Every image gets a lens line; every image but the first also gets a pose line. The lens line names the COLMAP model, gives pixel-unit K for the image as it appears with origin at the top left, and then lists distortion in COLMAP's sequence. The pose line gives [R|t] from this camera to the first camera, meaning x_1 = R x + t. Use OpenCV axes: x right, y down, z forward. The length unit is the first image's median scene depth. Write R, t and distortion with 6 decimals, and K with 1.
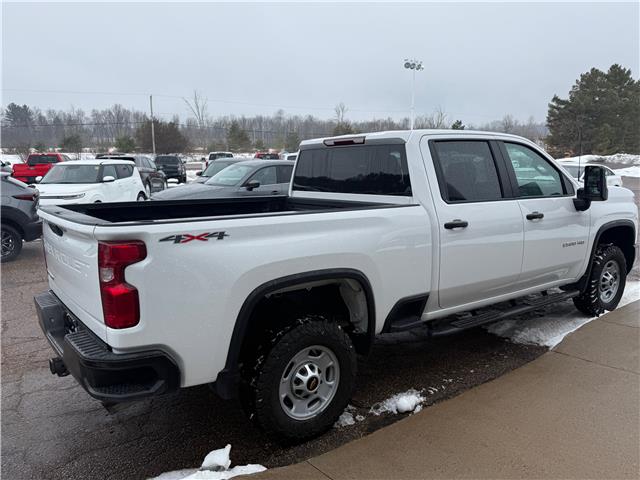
lens RADIAL K [[506.5, 0, 320.0], [0, 506.5, 240.0], [0, 0, 1]] dist [0.095739, -0.151236]
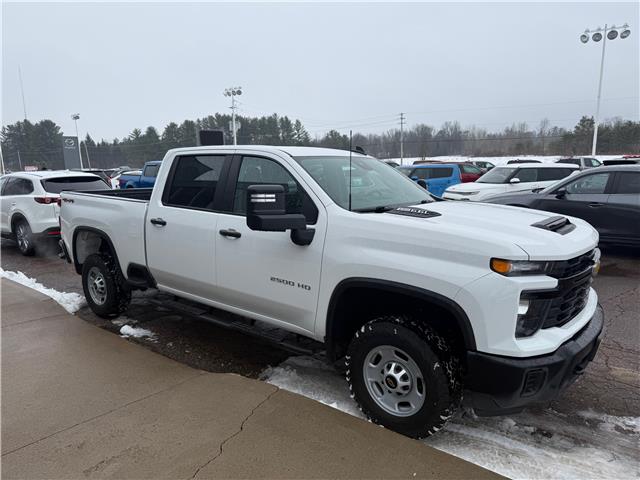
lens RADIAL K [[446.0, 0, 327.5], [0, 446.0, 237.5], [0, 0, 1]] dist [0.118418, -0.172591]
pose [[0.254567, 0.164714, -0.952924, 1.091250], [-0.149591, 0.980234, 0.129473, -0.150631], [0.955415, 0.109589, 0.274175, 0.816444]]
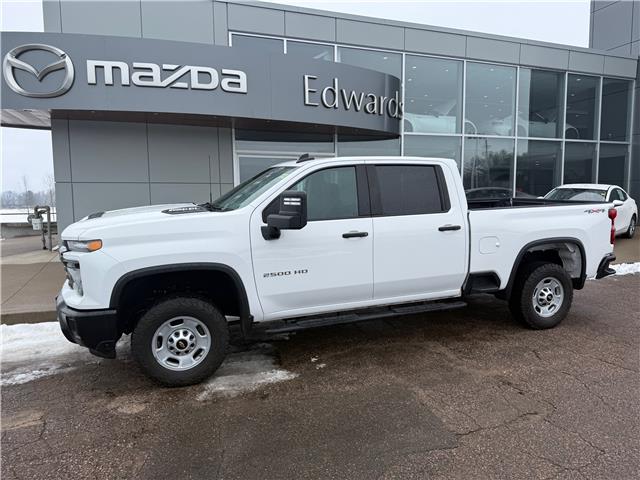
lens RADIAL K [[445.2, 0, 320.0], [0, 445.2, 240.0], [0, 0, 1]] dist [0.066107, -0.090399]
pose [[-0.956084, -0.016057, 0.292651, -0.037712], [0.063411, 0.963517, 0.260027, -0.282077], [-0.286150, 0.267165, -0.920185, 1.912840]]
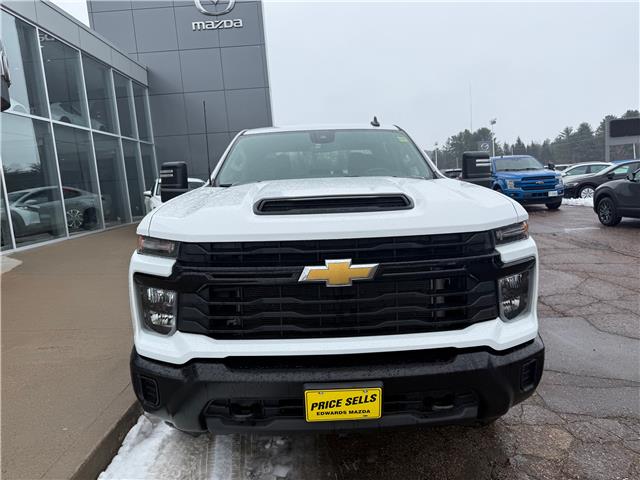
lens RADIAL K [[452.6, 0, 322.0], [0, 452.6, 238.6], [0, 0, 1]] dist [0.057608, -0.098374]
pose [[-0.590629, 0.146488, -0.793536, 0.910310], [-0.072386, 0.969802, 0.232905, -0.193878], [0.803690, 0.195001, -0.562189, 1.485434]]
